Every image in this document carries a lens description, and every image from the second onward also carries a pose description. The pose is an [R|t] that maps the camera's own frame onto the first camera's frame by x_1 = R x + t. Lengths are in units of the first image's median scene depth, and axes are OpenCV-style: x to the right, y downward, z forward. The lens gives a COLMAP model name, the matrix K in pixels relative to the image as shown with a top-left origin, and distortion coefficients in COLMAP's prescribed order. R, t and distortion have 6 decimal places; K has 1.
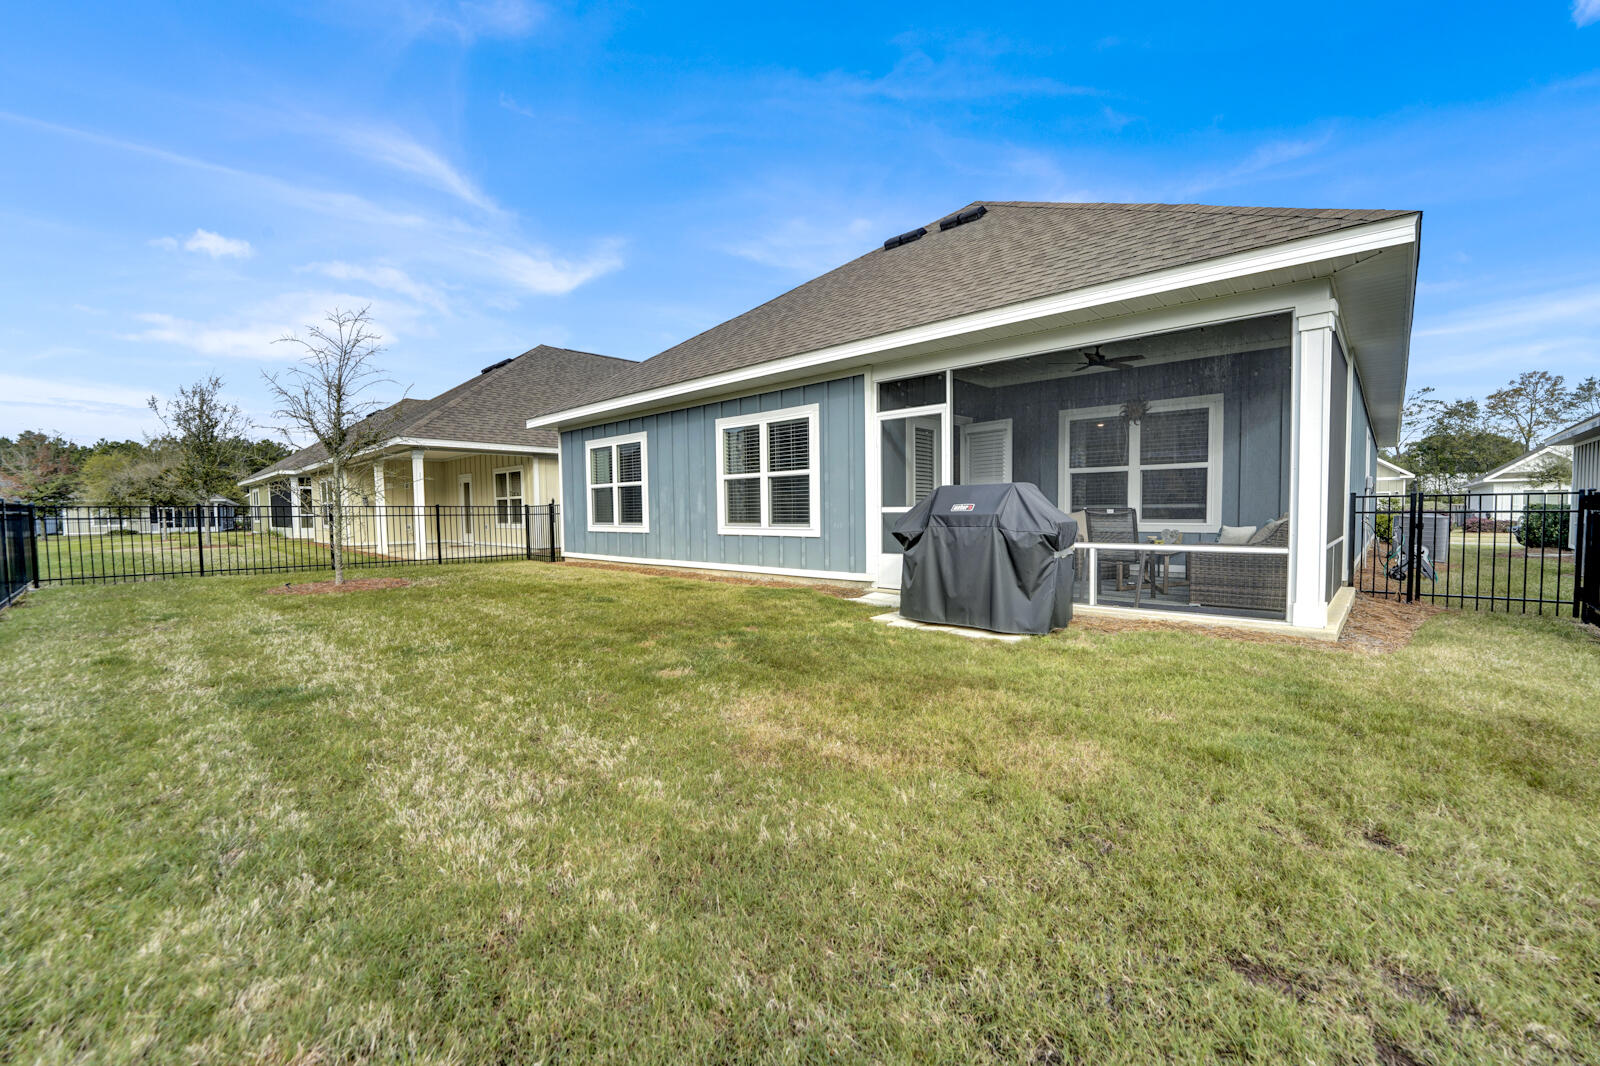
lens RADIAL K [[656.7, 0, 803.2], [0, 656.7, 544.5], [0, 0, 1]] dist [-0.027437, 0.002136]
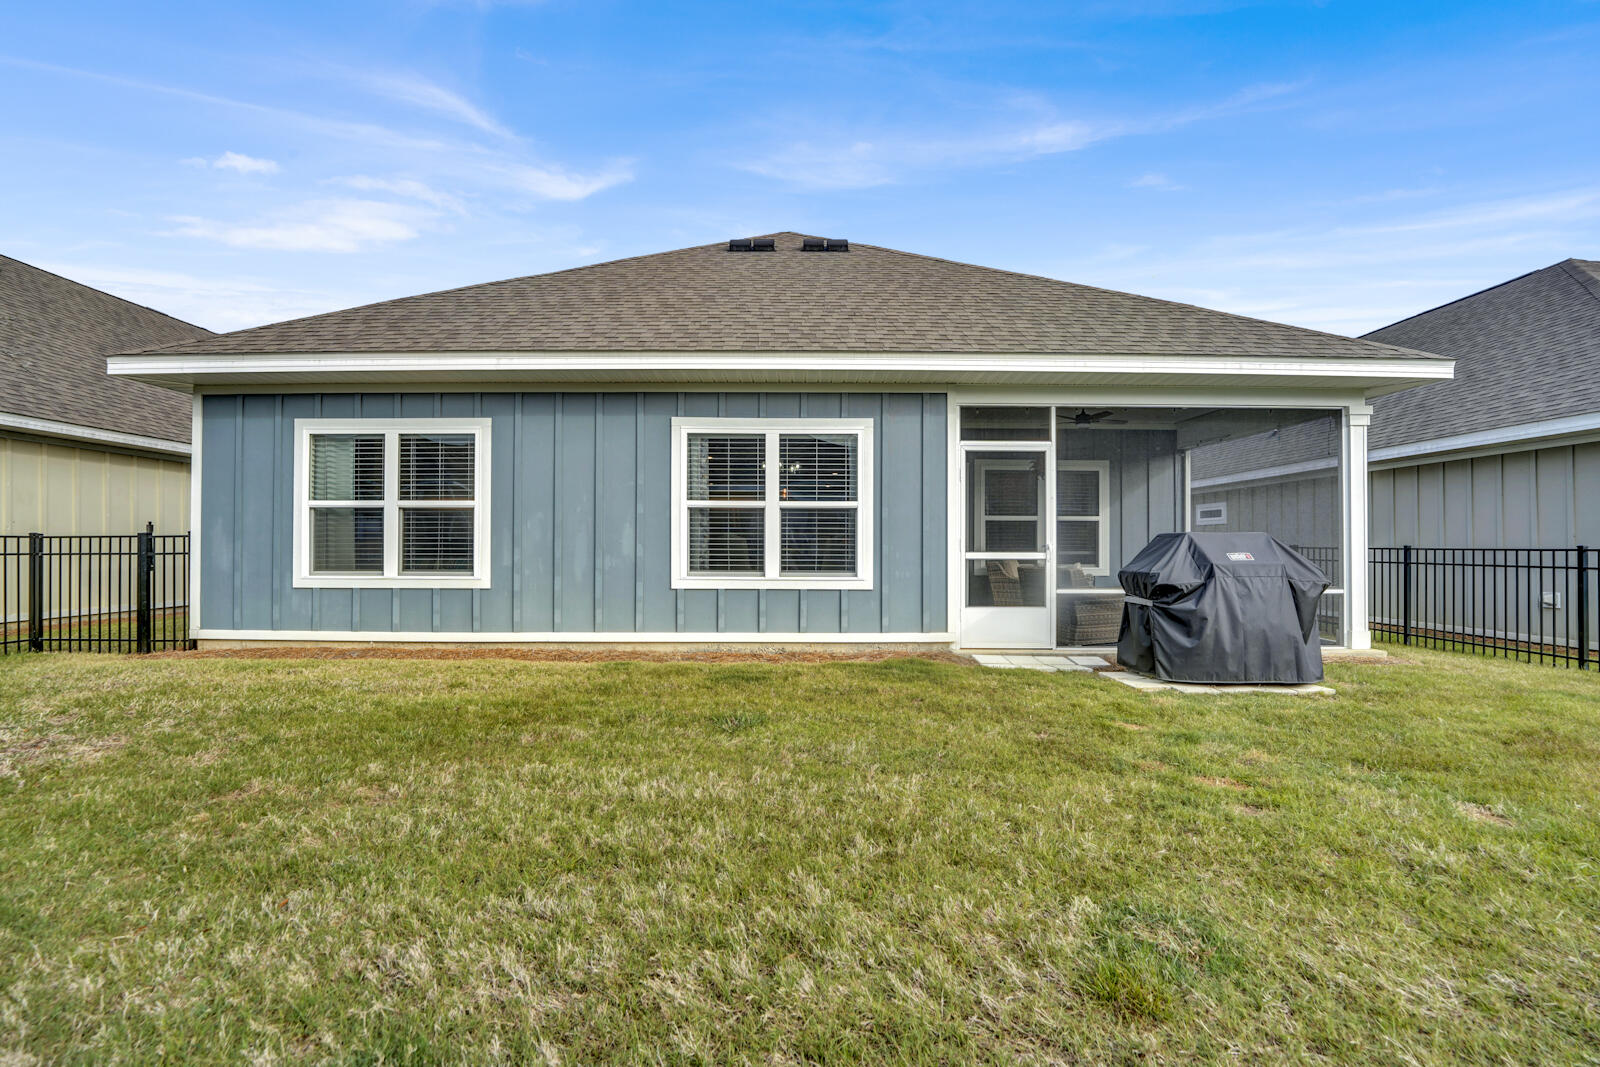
lens RADIAL K [[656.7, 0, 801.6], [0, 656.7, 540.6], [0, 0, 1]] dist [-0.027437, 0.002136]
pose [[0.727765, 0.027553, 0.685273, -0.517903], [0.023986, 0.997559, -0.065583, -0.018587], [-0.685407, 0.064166, 0.725328, 0.452858]]
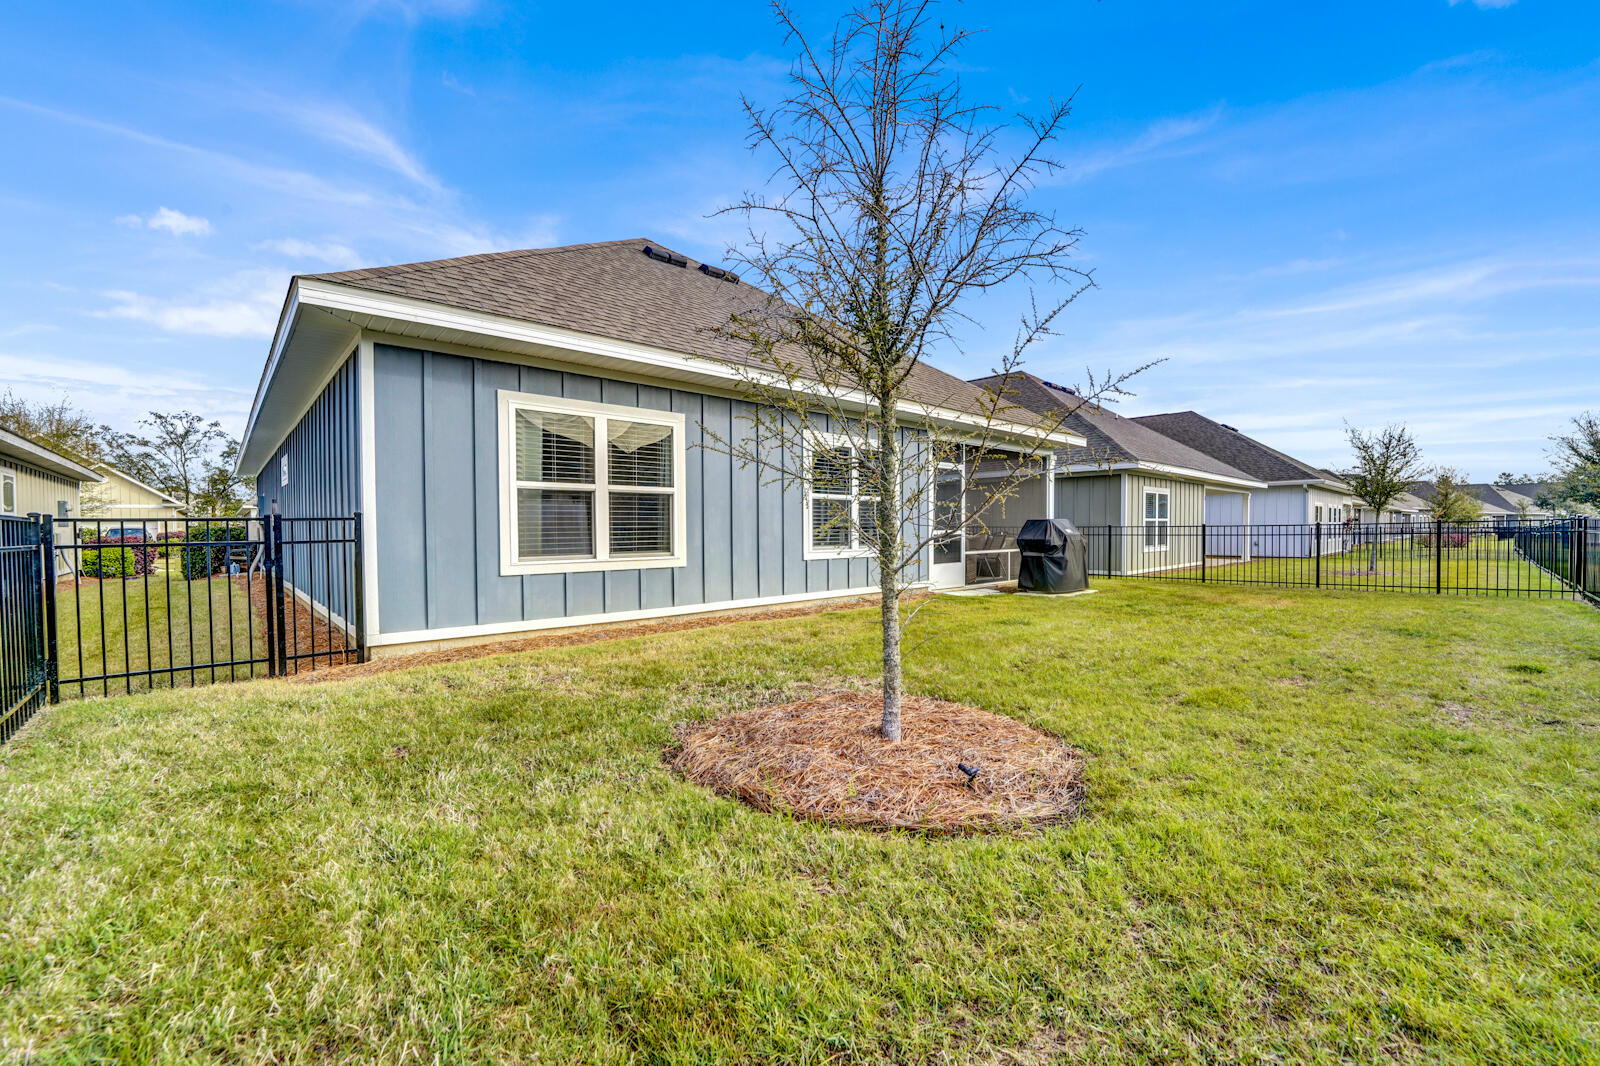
lens RADIAL K [[656.7, 0, 826.5], [0, 656.7, 532.6], [0, 0, 1]] dist [-0.027437, 0.002136]
pose [[0.044869, 0.012630, 0.998913, -1.061425], [0.063838, 0.997840, -0.015484, -0.039002], [-0.996951, 0.064463, 0.043966, 0.987388]]
